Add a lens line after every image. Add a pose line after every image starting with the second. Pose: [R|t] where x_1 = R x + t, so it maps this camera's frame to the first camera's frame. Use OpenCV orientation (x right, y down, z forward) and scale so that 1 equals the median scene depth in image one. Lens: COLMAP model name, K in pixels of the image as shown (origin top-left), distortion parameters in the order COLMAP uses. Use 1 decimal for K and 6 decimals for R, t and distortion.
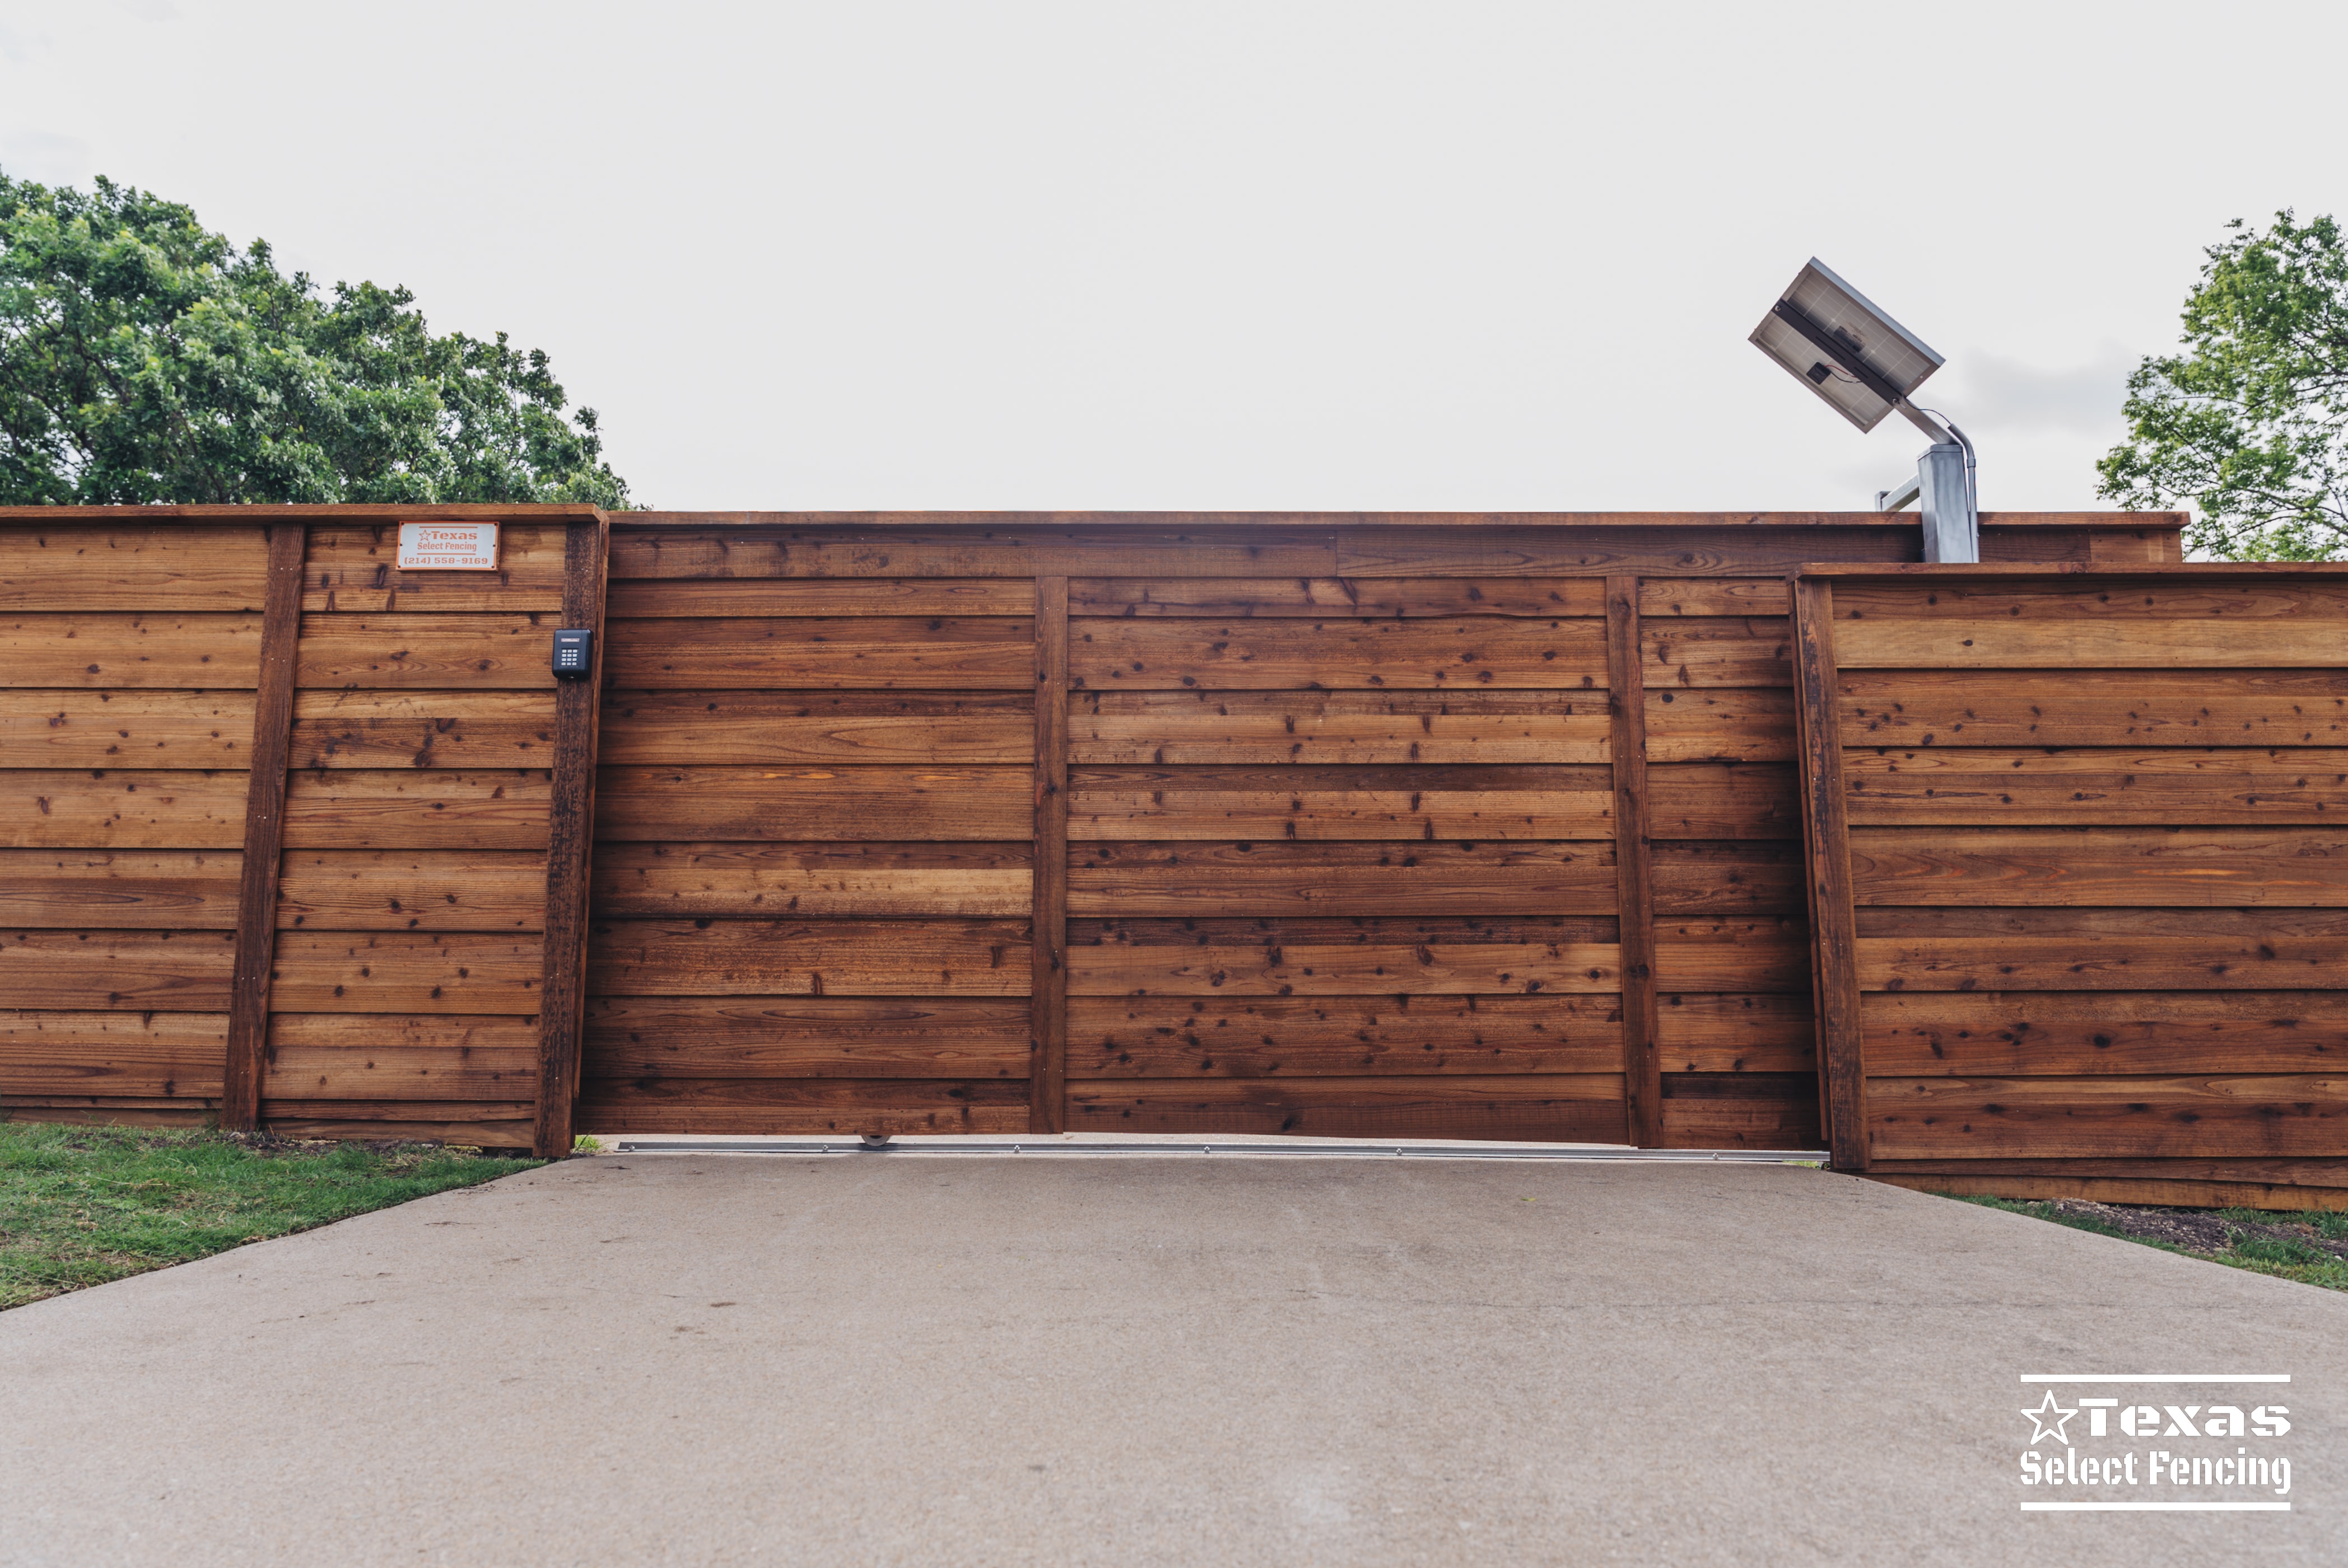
lens RADIAL K [[1586.2, 0, 1185.9], [0, 1586.2, 781.9], [0, 0, 1]] dist [-0.005760, -0.003086]
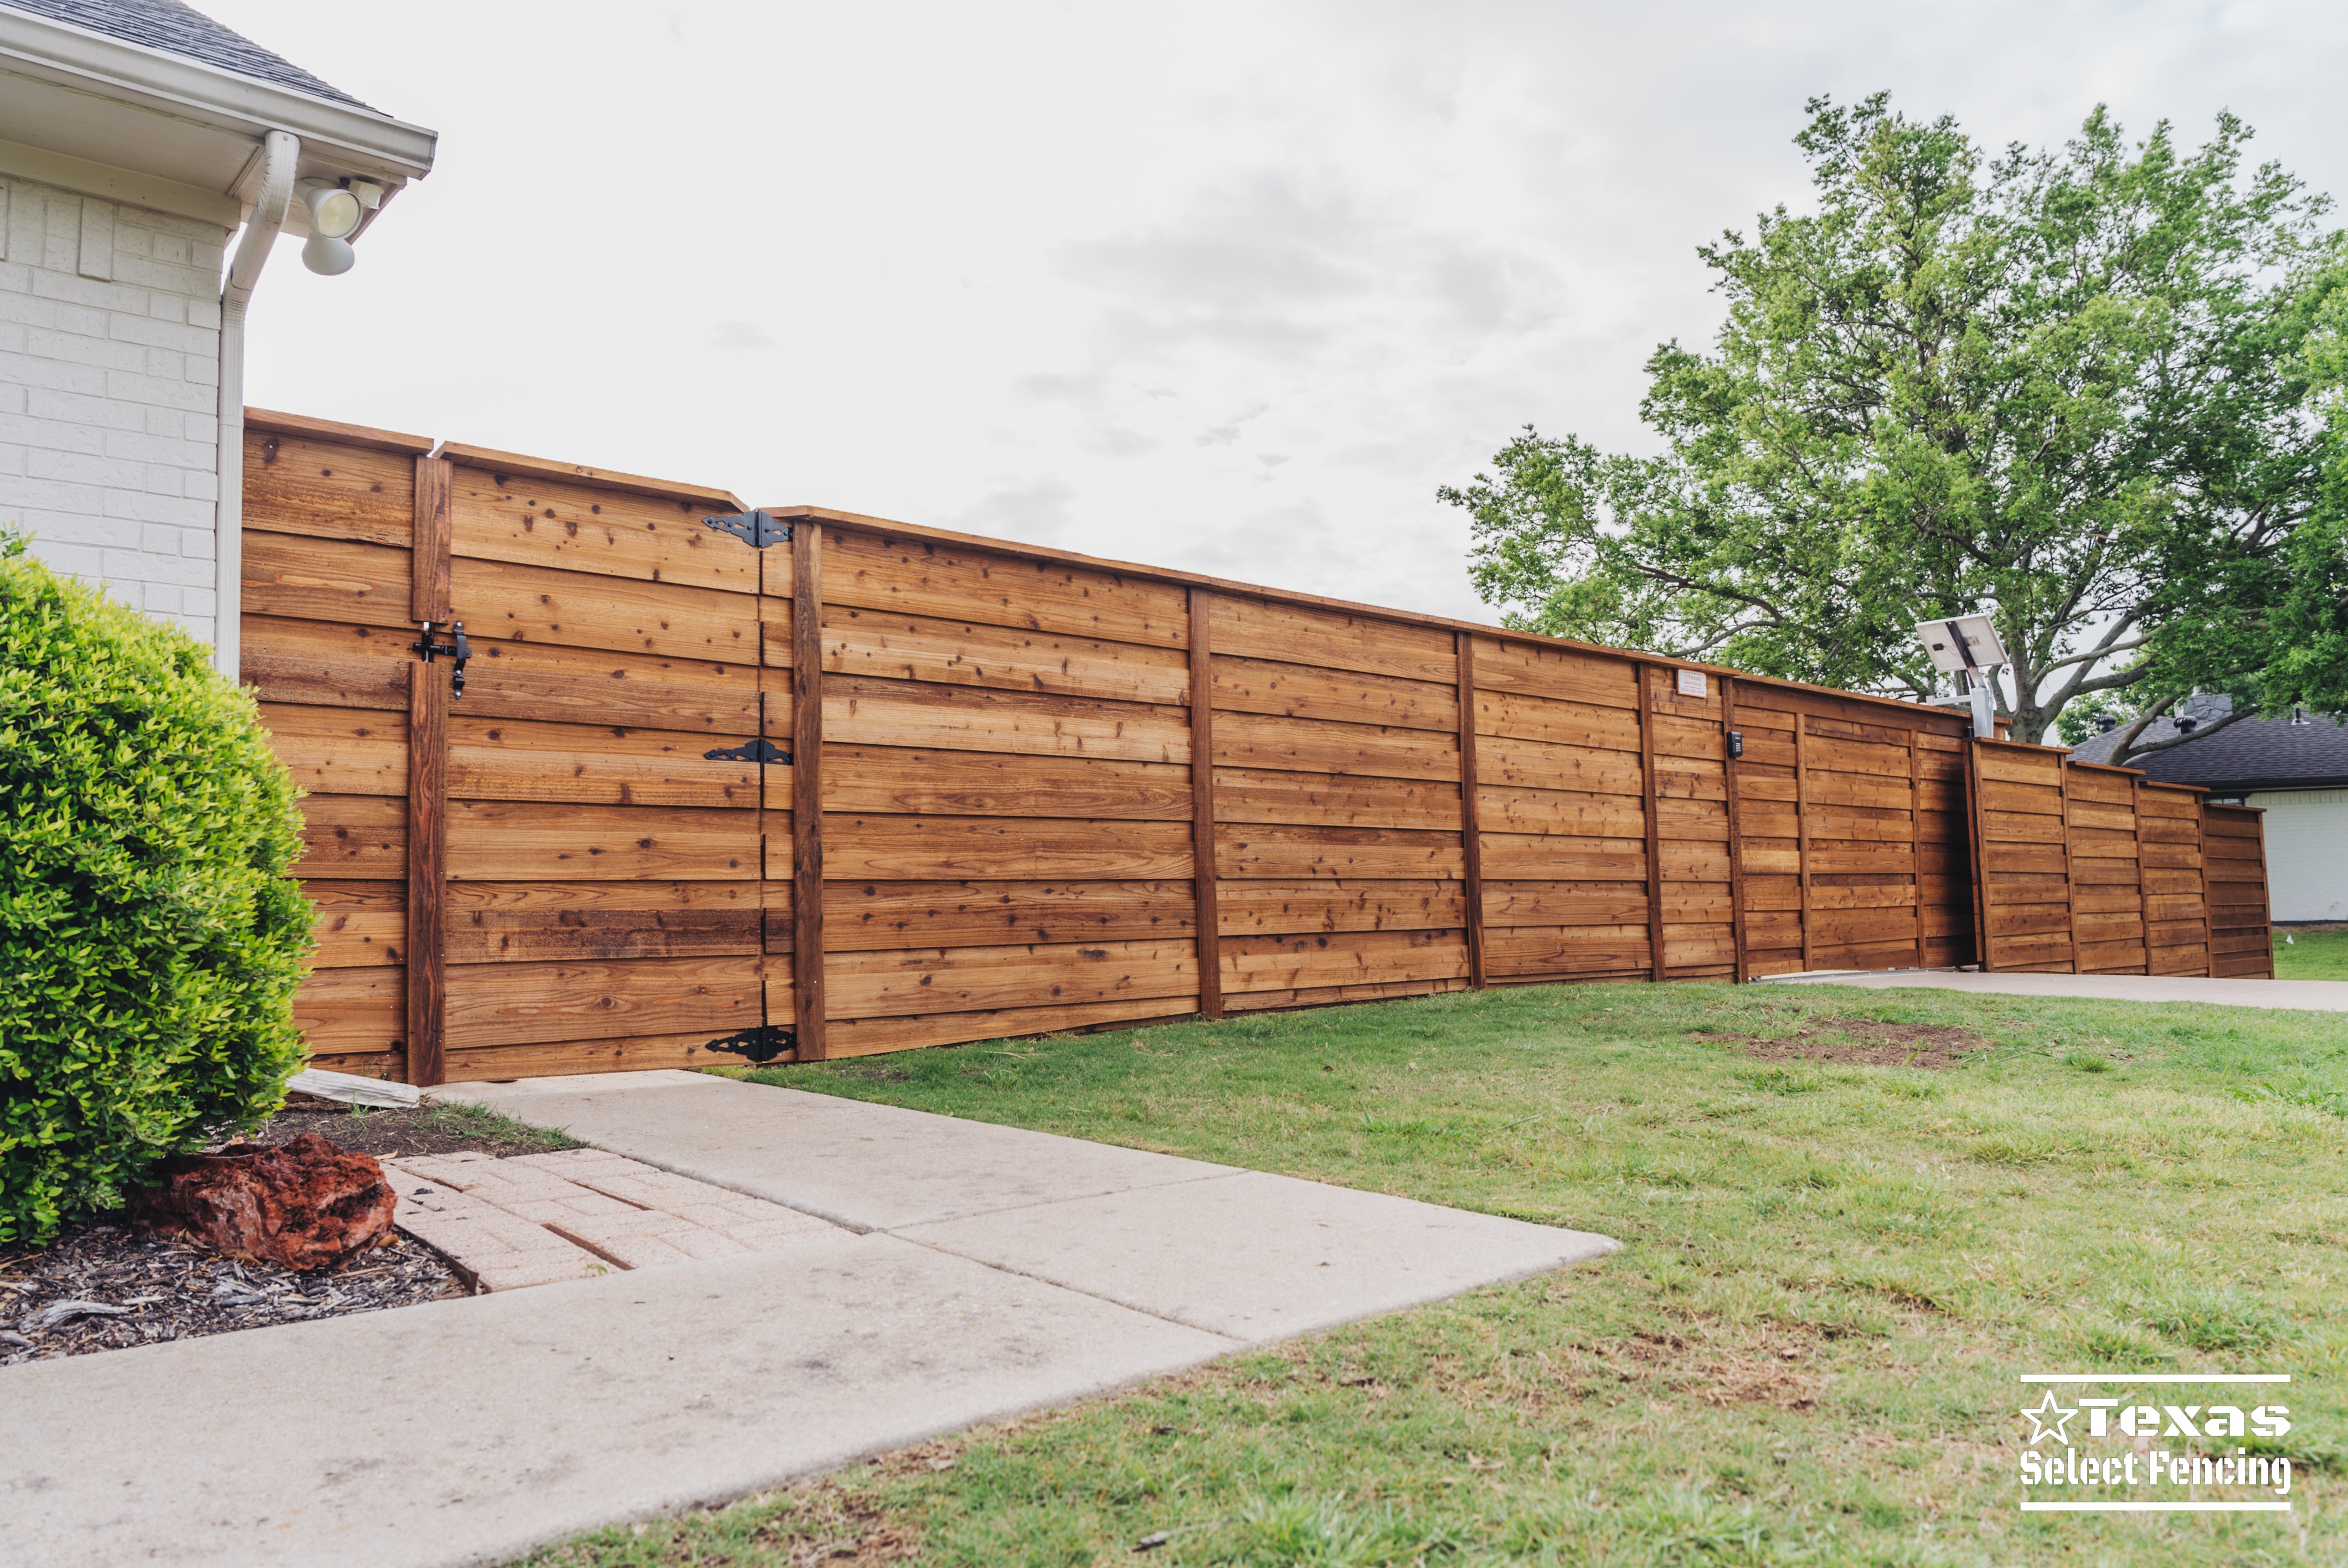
lens RADIAL K [[1609.0, 0, 1174.0], [0, 1609.0, 784.0], [0, 0, 1]] dist [-0.001653, -0.001166]
pose [[0.736200, 0.040482, 0.675553, -2.258995], [-0.086437, 0.995659, 0.034532, -0.039144], [-0.671222, -0.083815, 0.736503, -0.034826]]
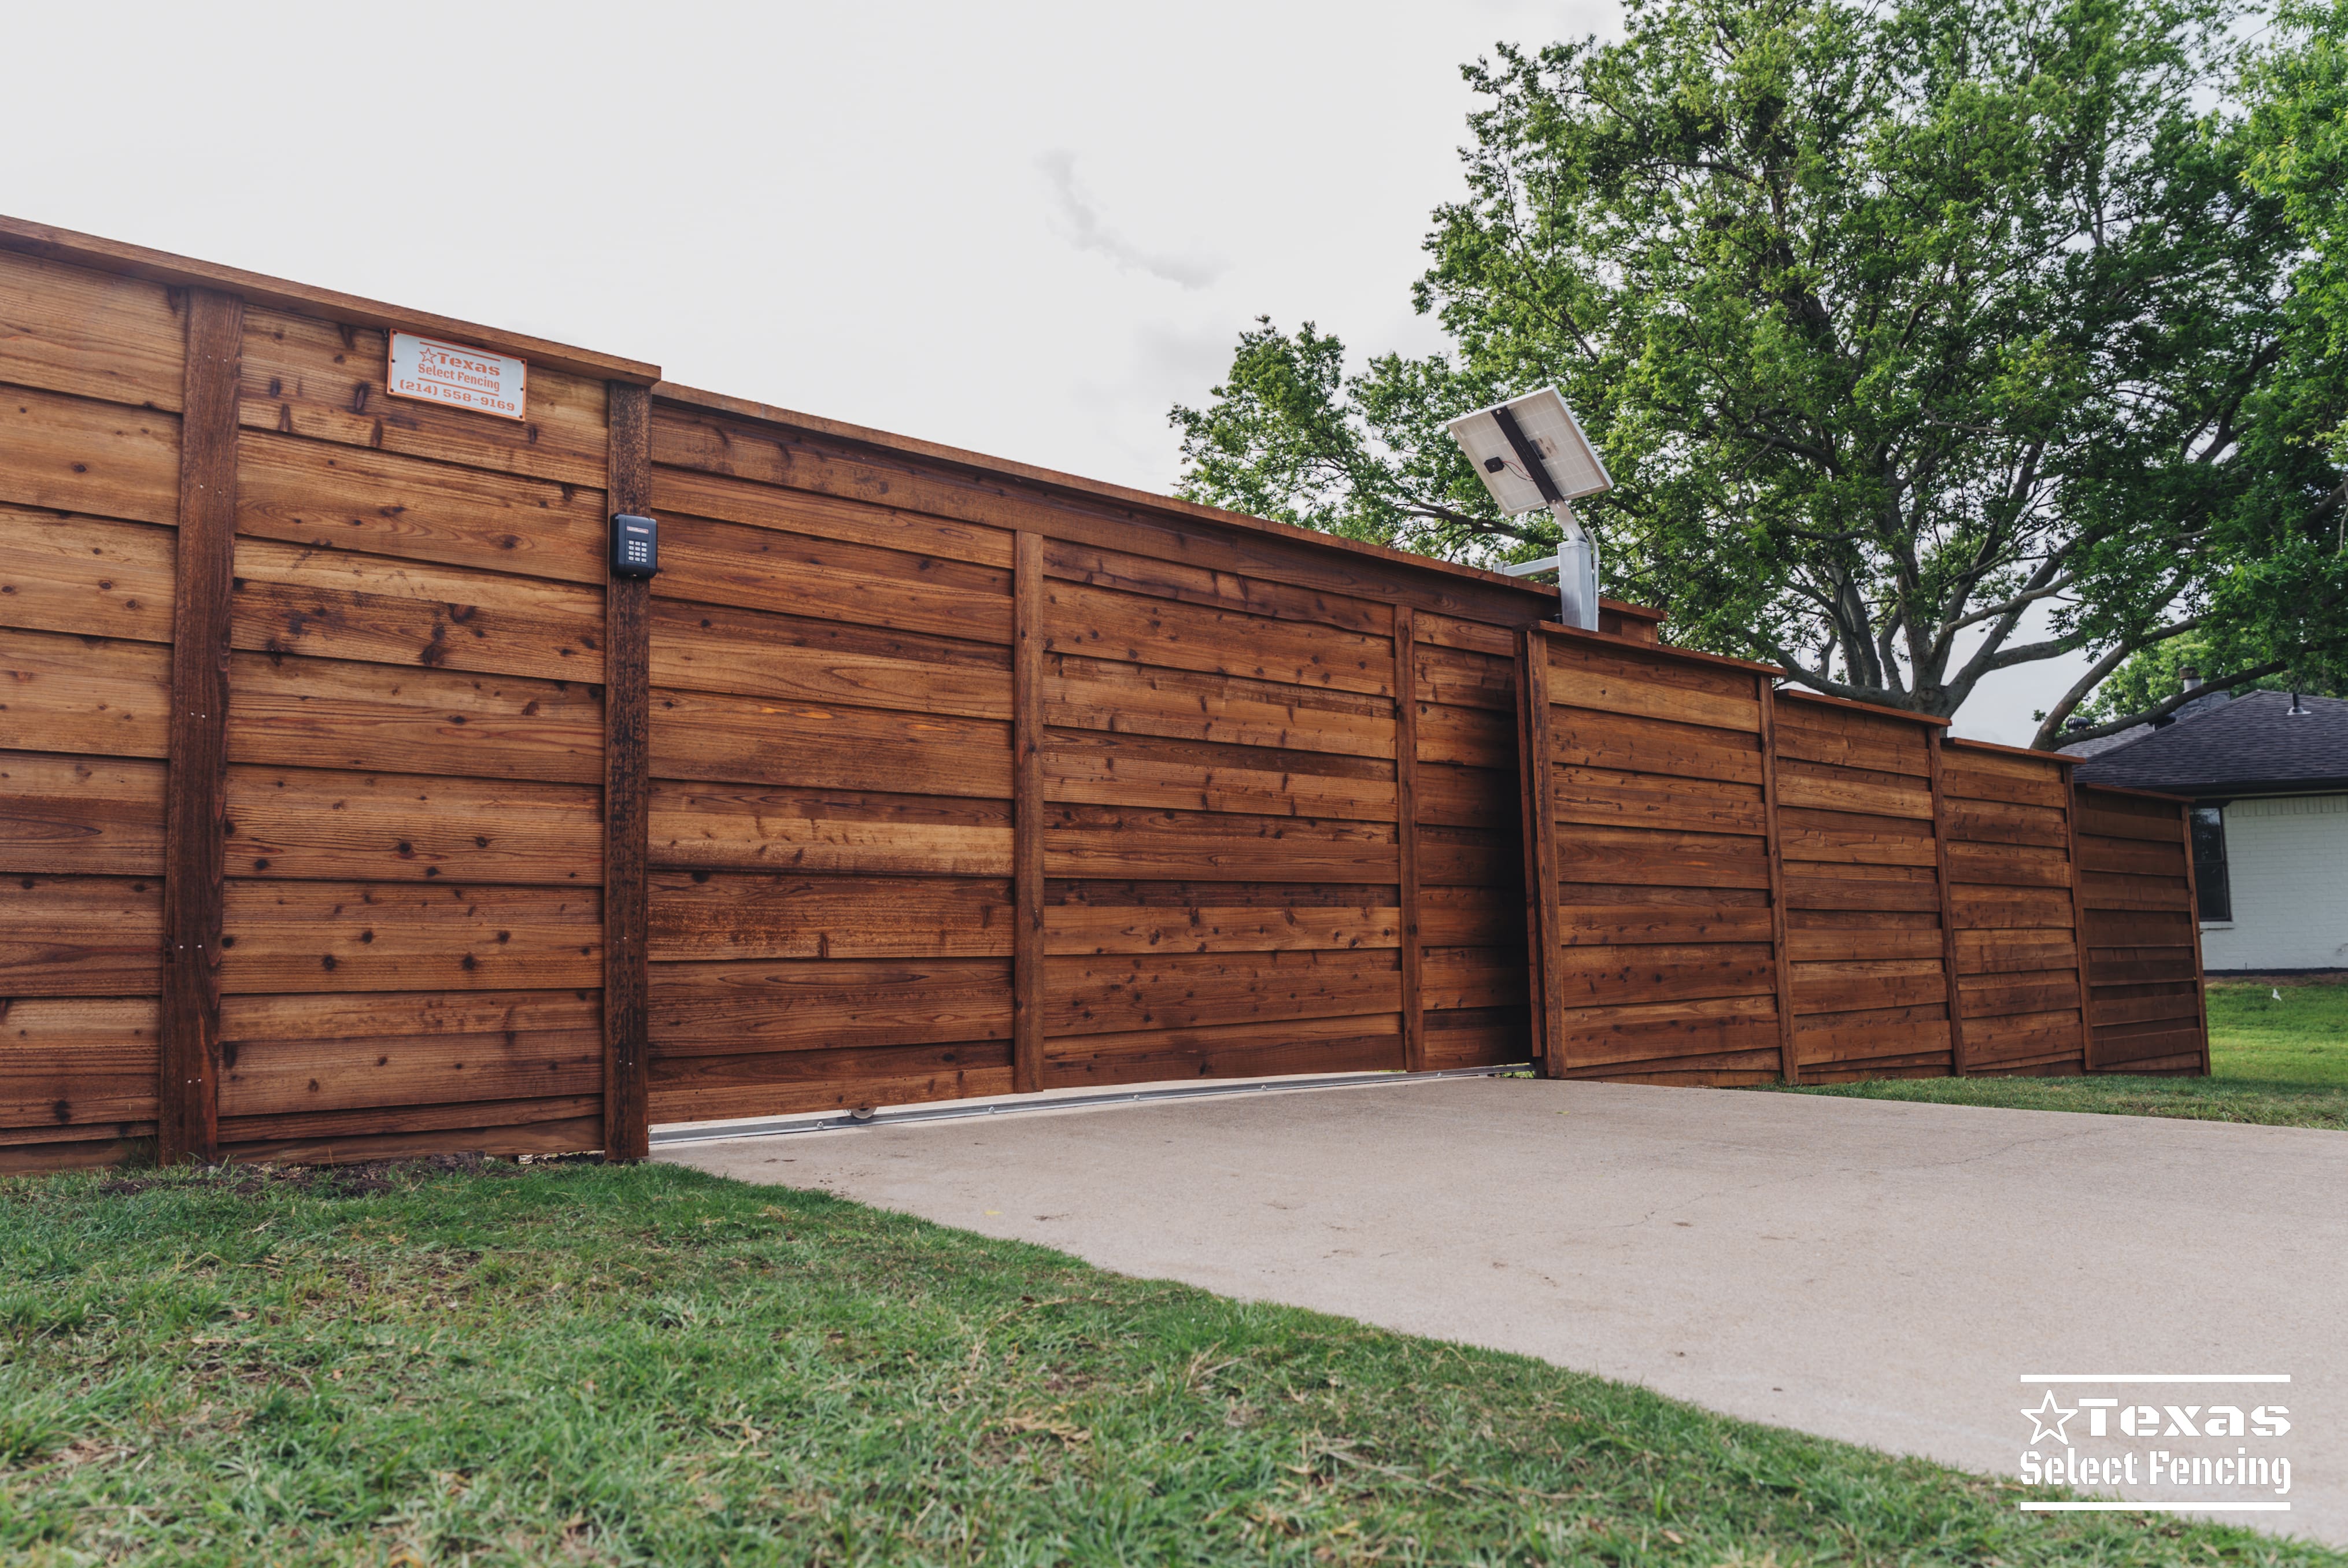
lens RADIAL K [[1648.7, 0, 1174.0], [0, 1648.7, 784.0], [0, 0, 1]] dist [-0.007261, -0.002443]
pose [[0.743780, 0.056239, 0.666054, -0.725537], [-0.085534, 0.996270, 0.011395, 0.007337], [-0.662929, -0.065446, 0.745816, 0.171926]]
